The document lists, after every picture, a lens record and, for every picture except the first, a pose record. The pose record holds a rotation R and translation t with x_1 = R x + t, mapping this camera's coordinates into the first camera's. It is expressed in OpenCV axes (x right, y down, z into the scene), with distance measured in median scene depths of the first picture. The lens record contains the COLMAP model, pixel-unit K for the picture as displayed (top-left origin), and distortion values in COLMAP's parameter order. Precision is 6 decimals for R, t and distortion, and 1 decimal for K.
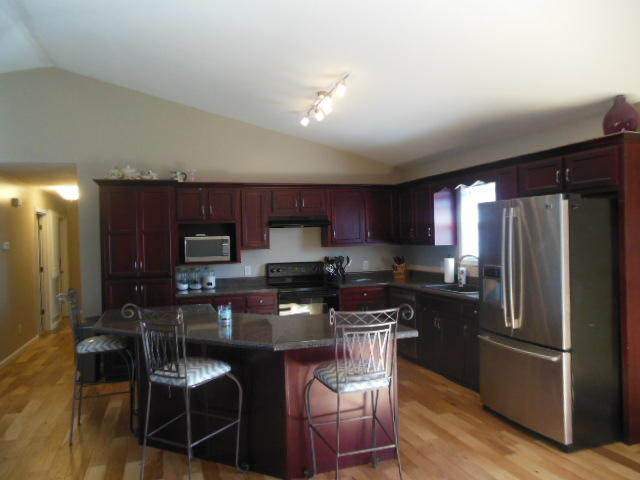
lens RADIAL K [[485.1, 0, 320.0], [0, 485.1, 240.0], [0, 0, 1]] dist [-0.065330, 0.090344]
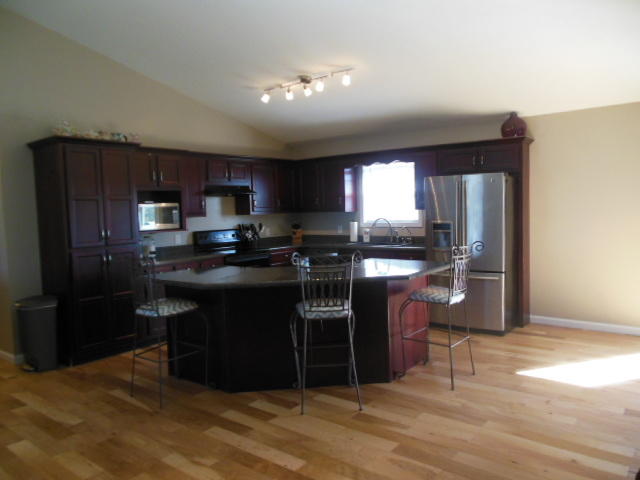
lens RADIAL K [[485.1, 0, 320.0], [0, 485.1, 240.0], [0, 0, 1]] dist [-0.065330, 0.090344]
pose [[0.833787, -0.035479, 0.550945, -0.505794], [0.012255, 0.998876, 0.045778, 0.026095], [-0.551950, -0.031417, 0.833285, 0.008253]]
